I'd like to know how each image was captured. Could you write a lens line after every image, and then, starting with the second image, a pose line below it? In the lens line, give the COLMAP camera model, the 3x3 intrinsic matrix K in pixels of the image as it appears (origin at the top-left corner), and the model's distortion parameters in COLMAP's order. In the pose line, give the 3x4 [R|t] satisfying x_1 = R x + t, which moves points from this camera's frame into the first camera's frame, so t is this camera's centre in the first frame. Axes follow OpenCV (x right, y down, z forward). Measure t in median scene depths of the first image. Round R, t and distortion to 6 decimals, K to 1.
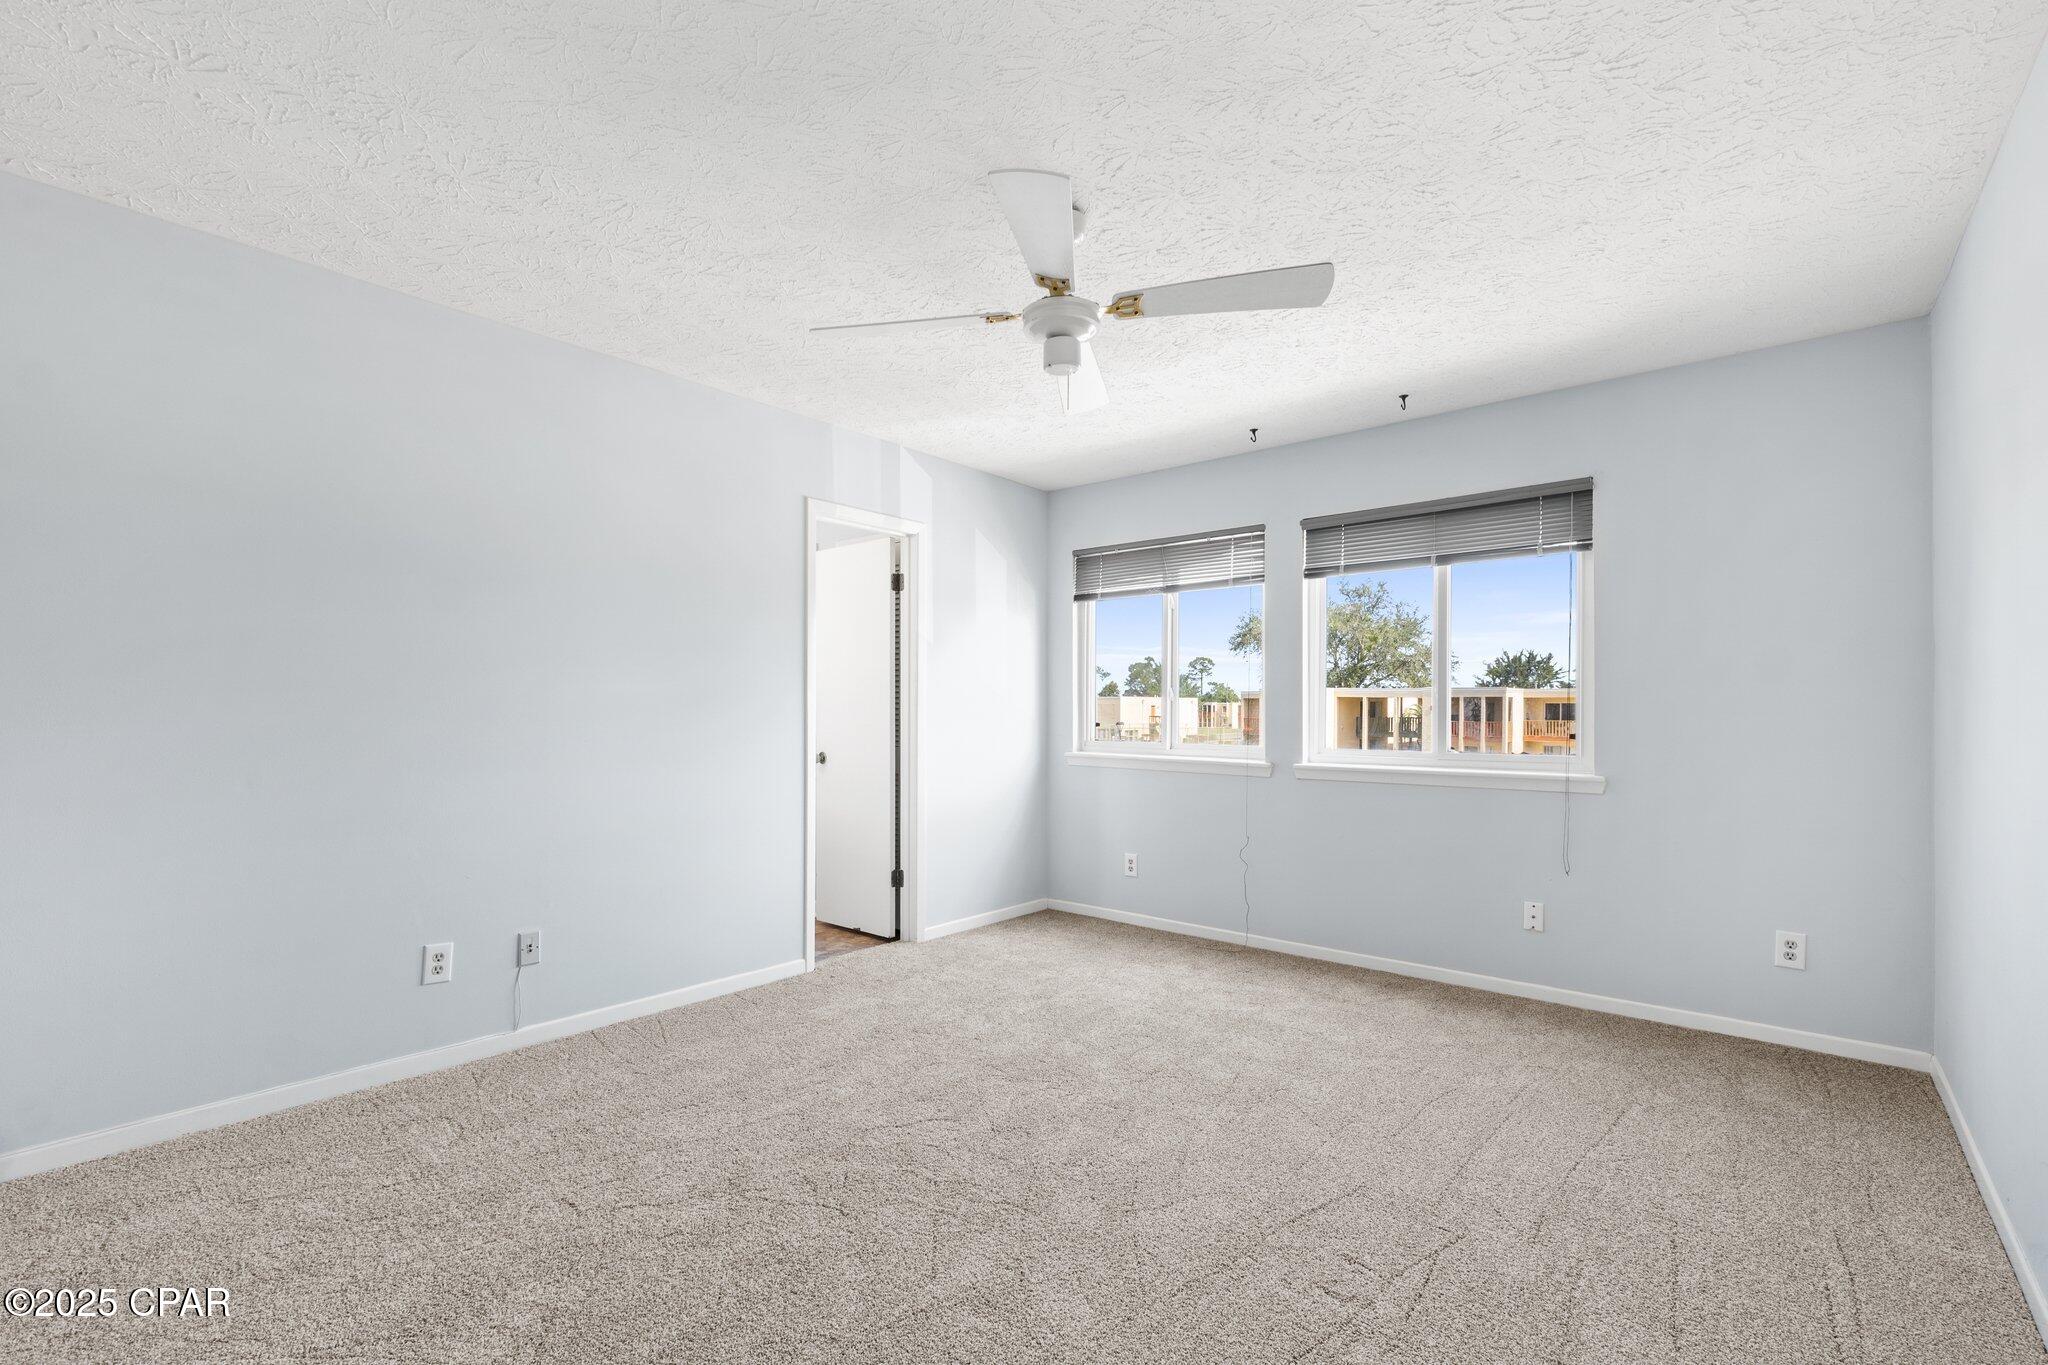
lens RADIAL K [[915.7, 0, 1017.6], [0, 915.7, 714.6], [0, 0, 1]] dist [0.000031, 0.000024]
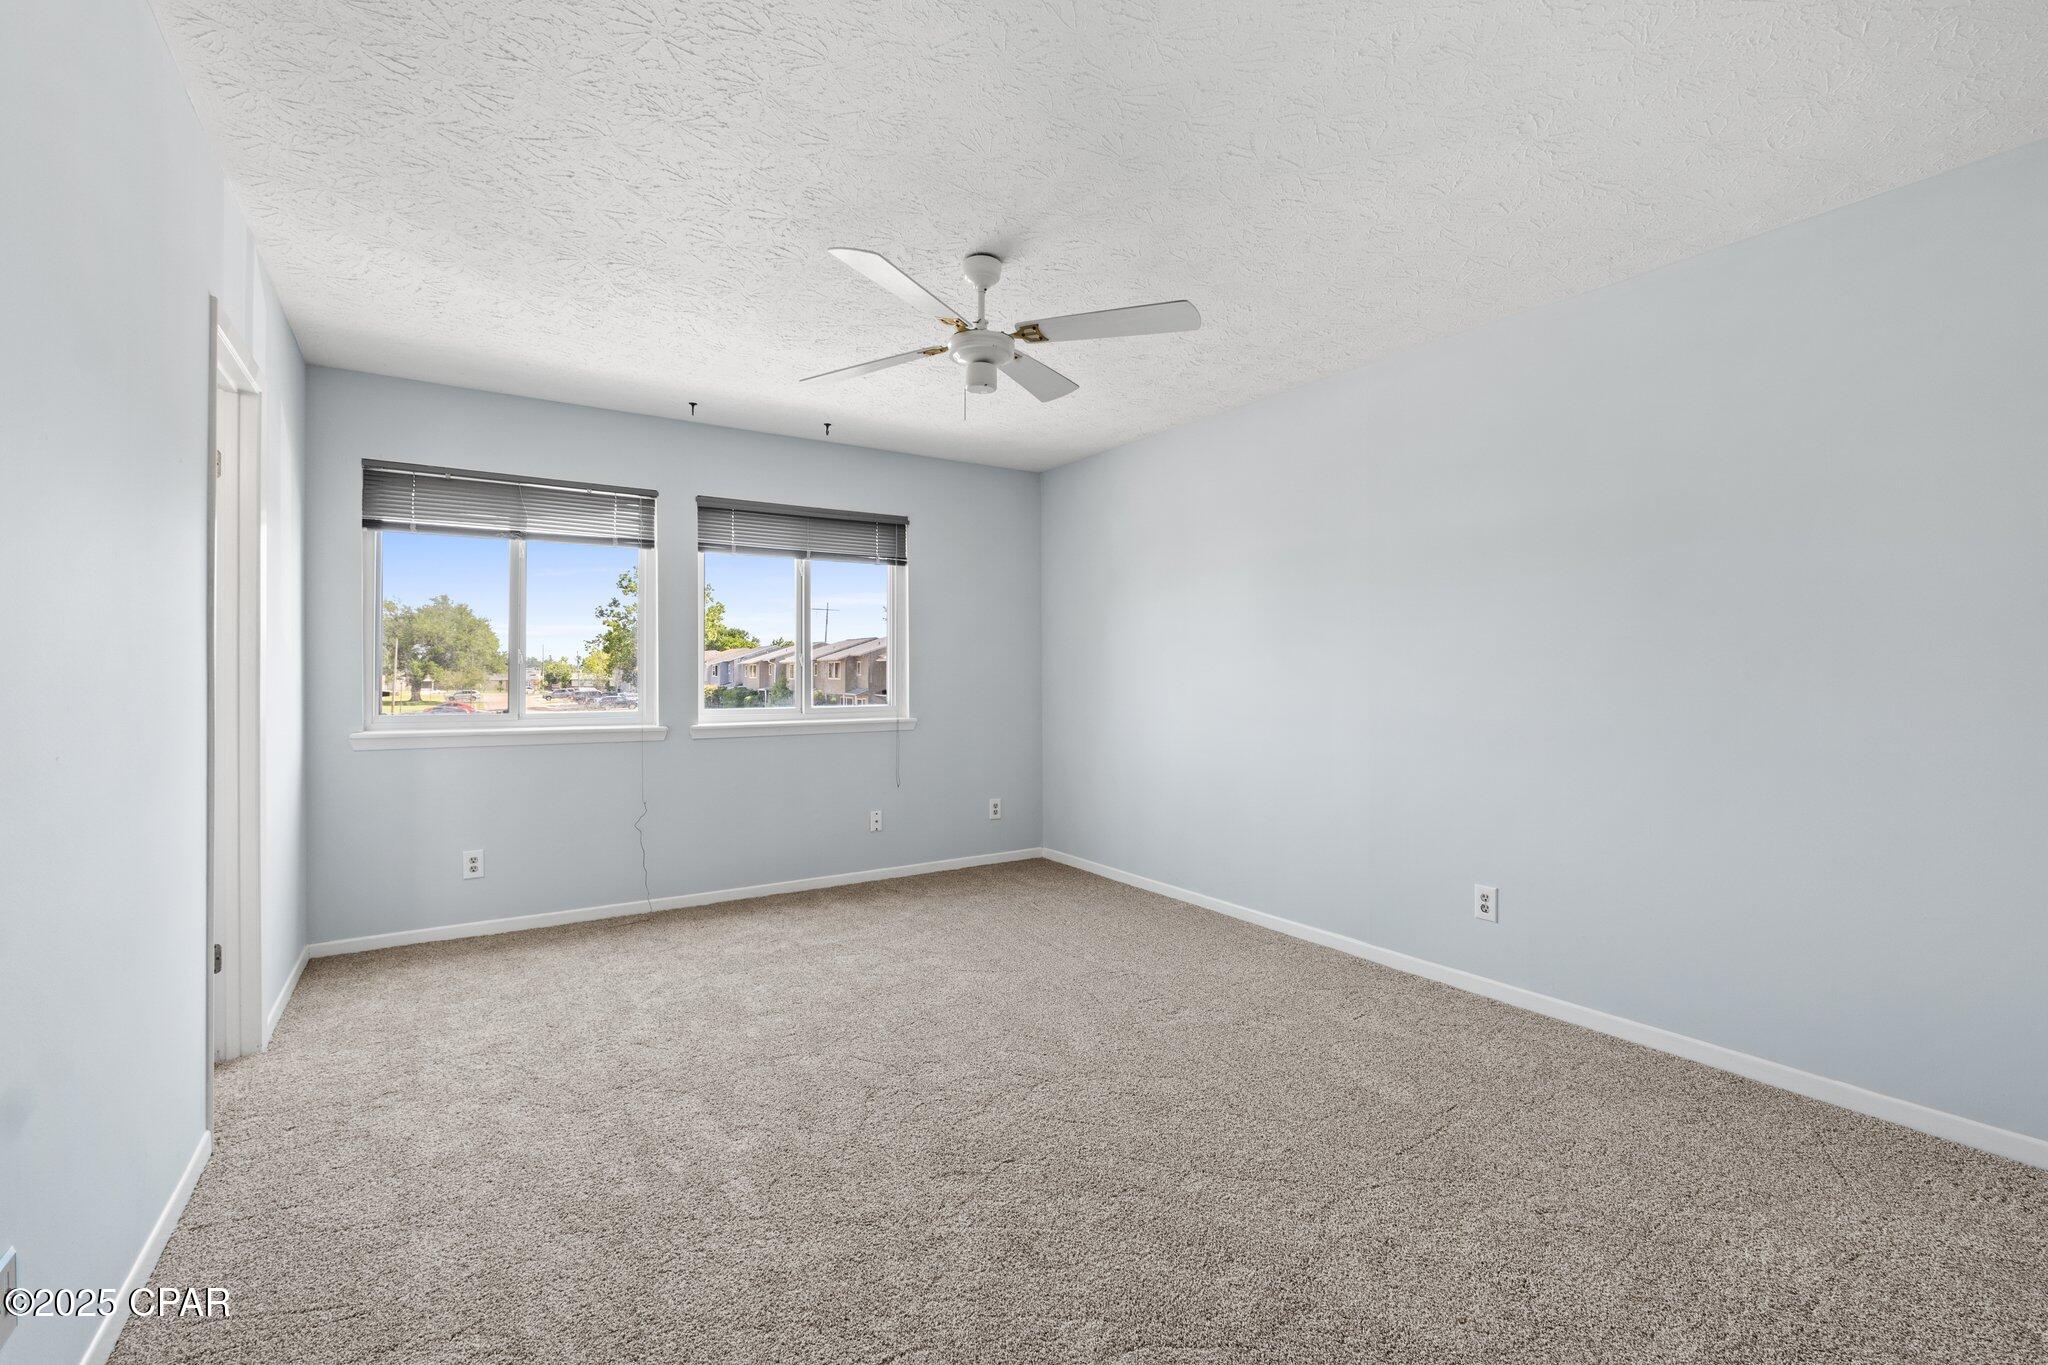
lens RADIAL K [[882.9, 0, 1024.0], [0, 882.9, 682.5], [0, 0, 1]] dist [-0.001905, -0.000293]
pose [[0.261916, -0.012827, 0.965006, -0.621170], [0.005420, 0.999915, 0.011820, -0.006448], [-0.965076, 0.002135, 0.261963, 0.388821]]
